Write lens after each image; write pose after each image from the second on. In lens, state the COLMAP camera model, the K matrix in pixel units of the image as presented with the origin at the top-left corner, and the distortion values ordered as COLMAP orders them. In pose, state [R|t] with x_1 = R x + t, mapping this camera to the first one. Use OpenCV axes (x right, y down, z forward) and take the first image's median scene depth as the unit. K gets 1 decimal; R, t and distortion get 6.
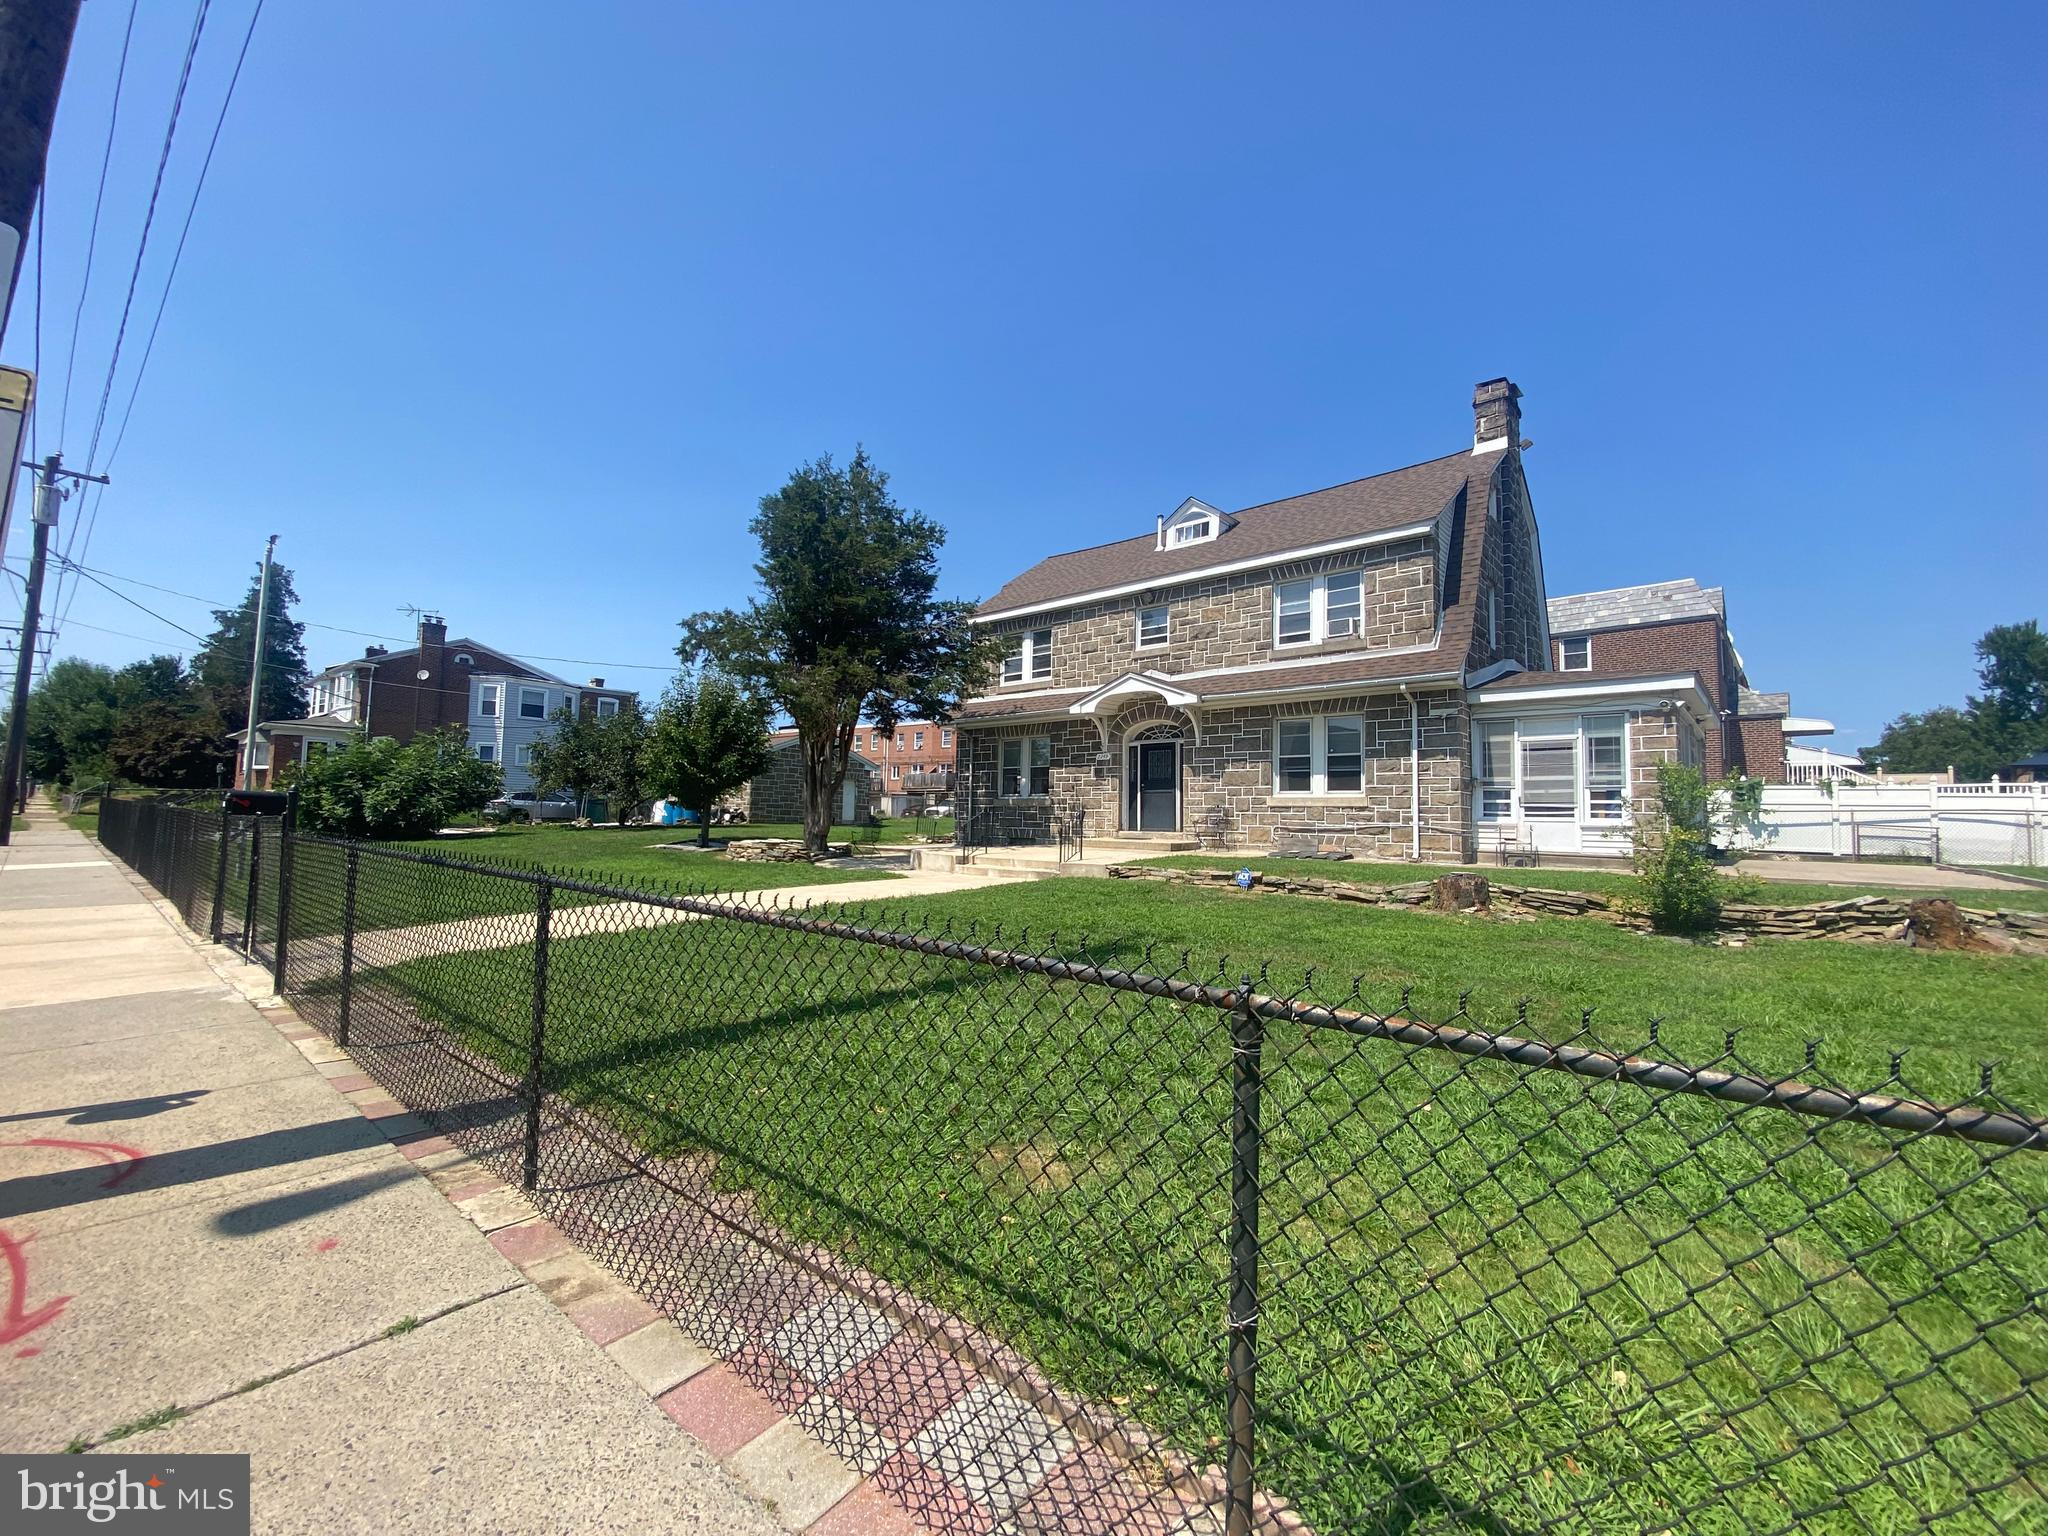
lens RADIAL K [[839.1, 0, 990.8], [0, 839.1, 763.0], [0, 0, 1]] dist [0.011076, -0.011598]
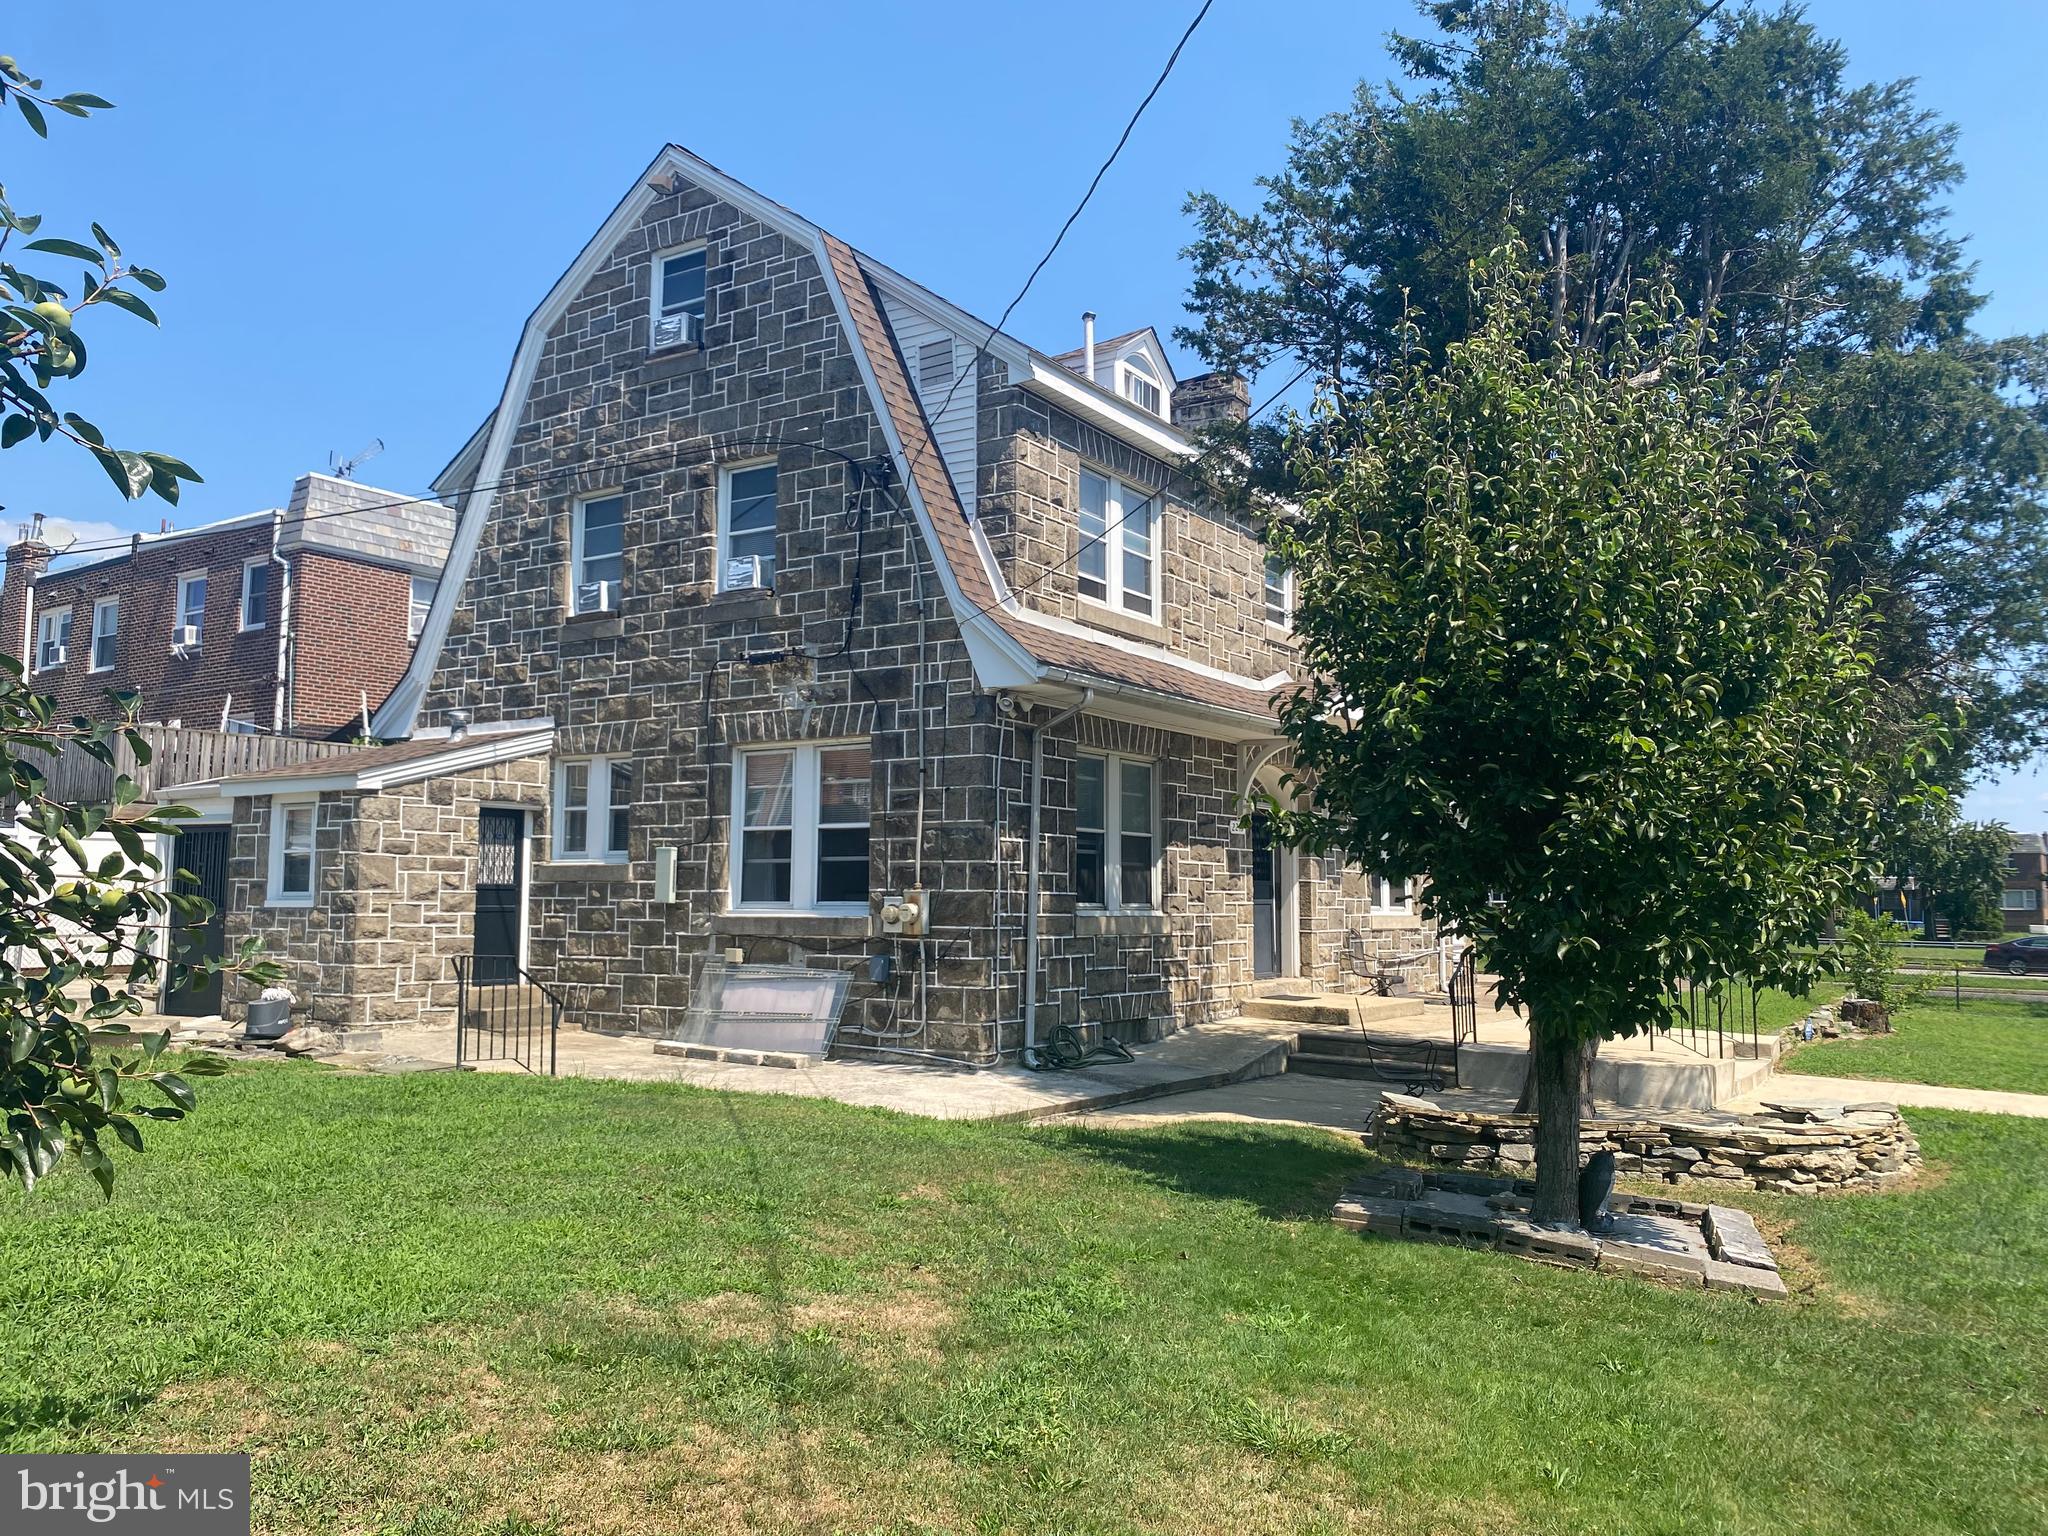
lens RADIAL K [[1592.4, 0, 1012.9], [0, 1592.4, 714.6], [0, 0, 1]] dist [0.017518, 0.009850]
pose [[-0.166052, 0.091607, 0.981853, -0.745957], [-0.085554, 0.990583, -0.106890, 0.036931], [-0.982399, -0.101750, -0.156651, 1.295844]]
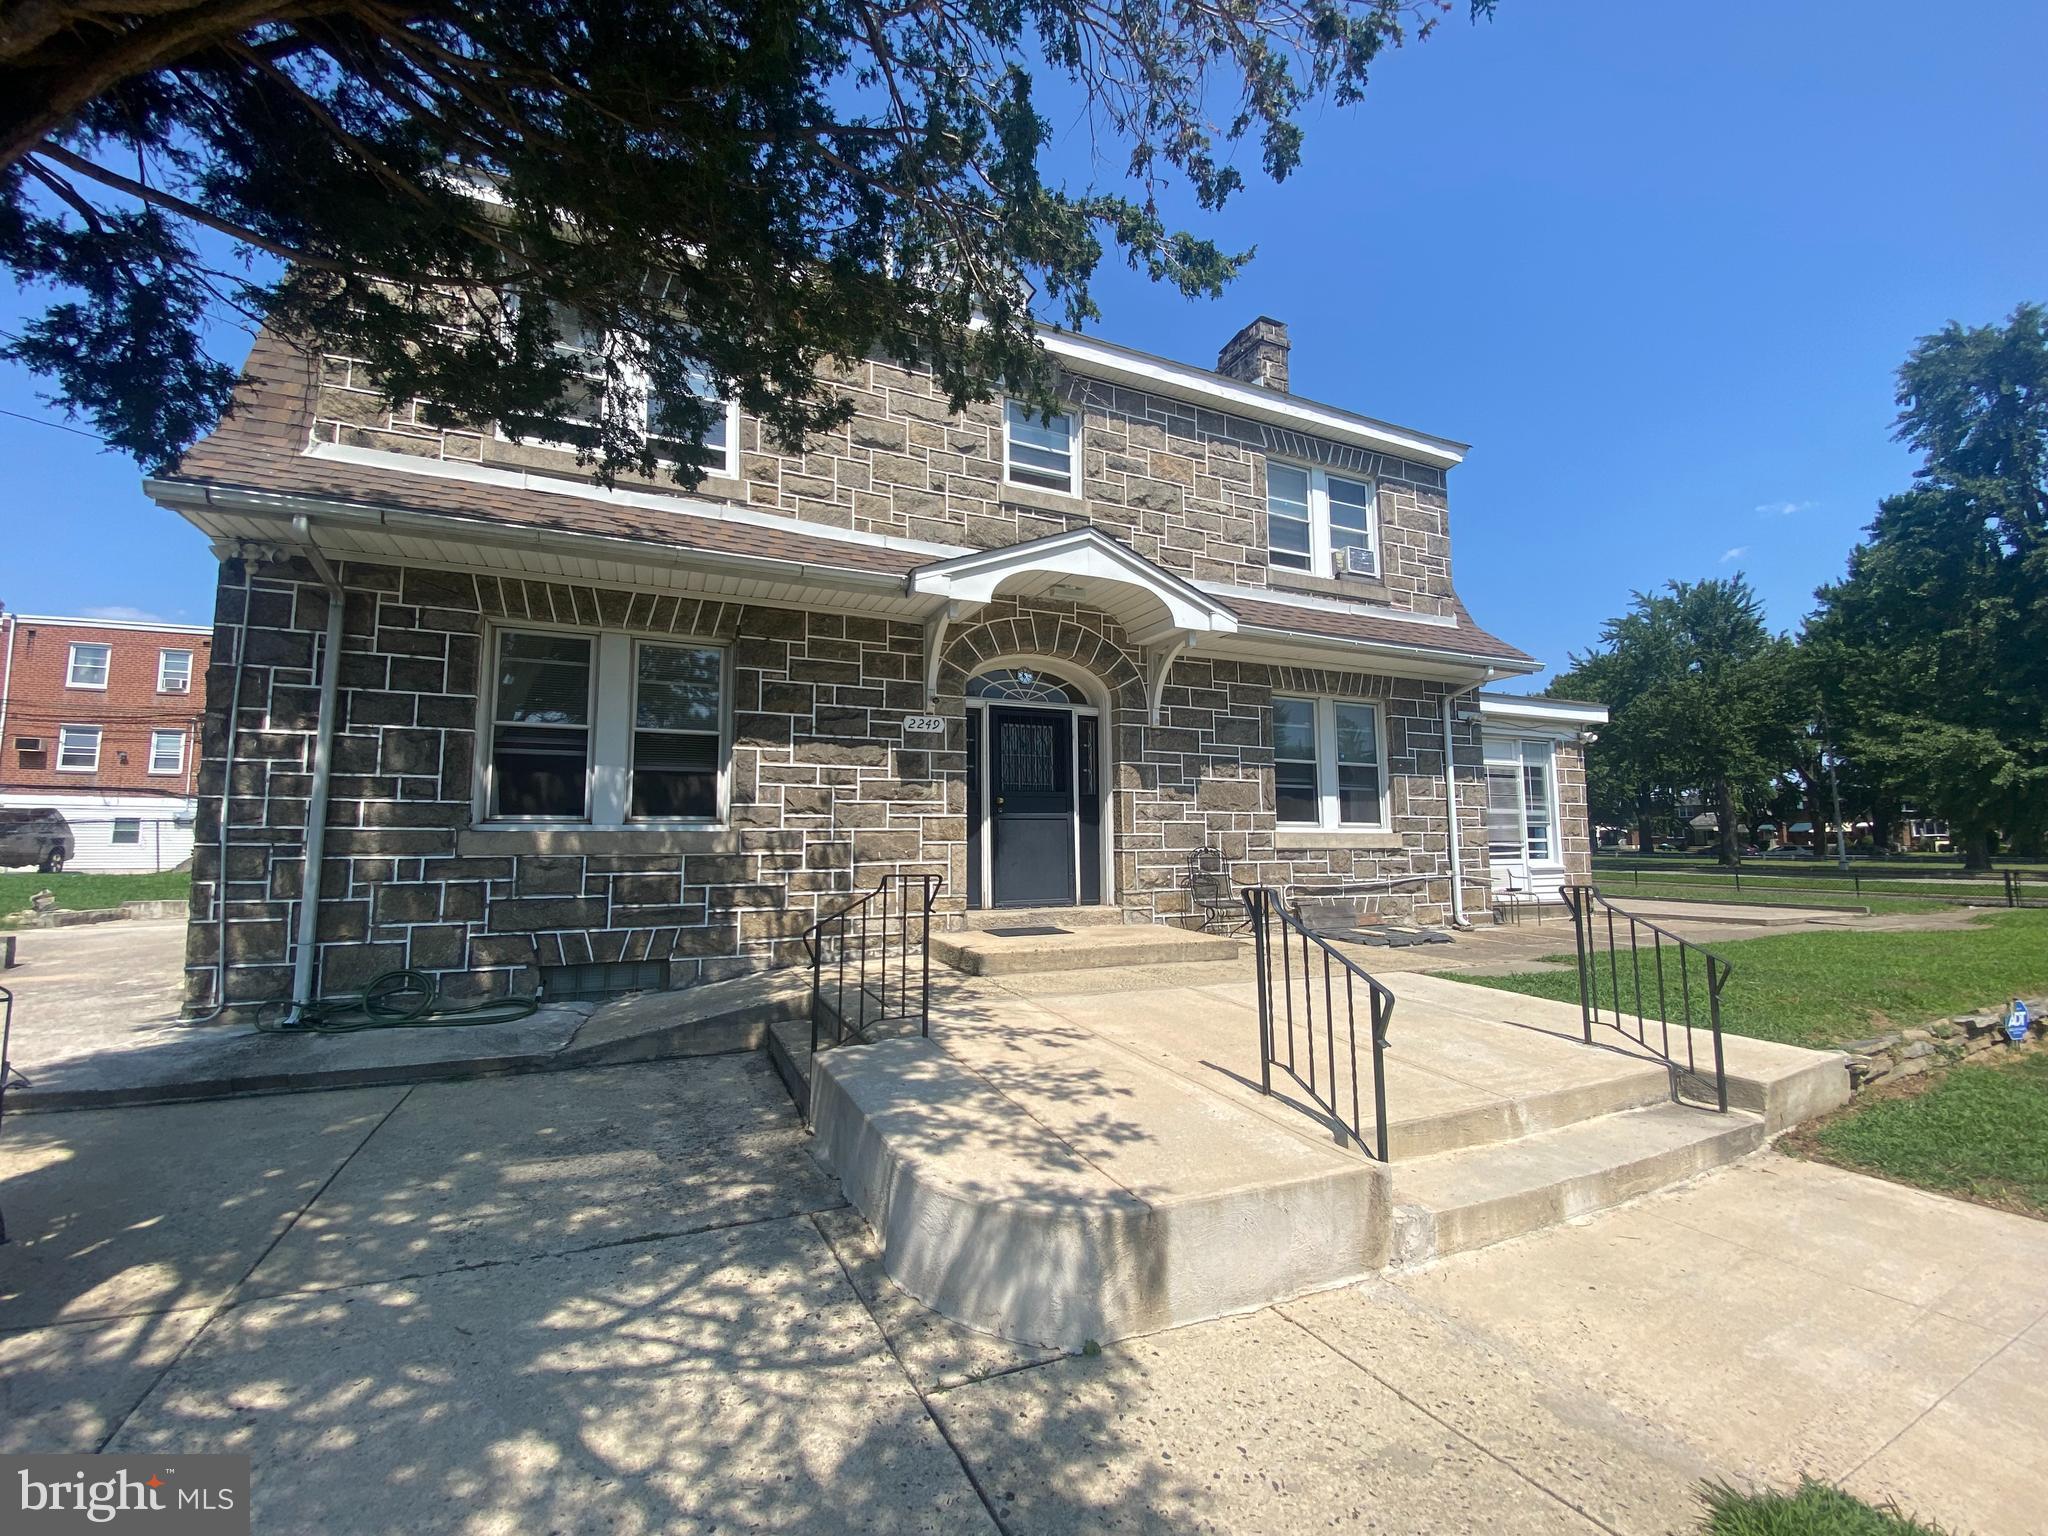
lens RADIAL K [[839.1, 0, 1019.8], [0, 839.1, 769.0], [0, 0, 1]] dist [0.011076, -0.011598]
pose [[0.386944, 0.063172, 0.919937, -0.207677], [-0.052873, 0.997529, -0.046261, 0.029274], [-0.920586, -0.030739, 0.389328, 0.822794]]
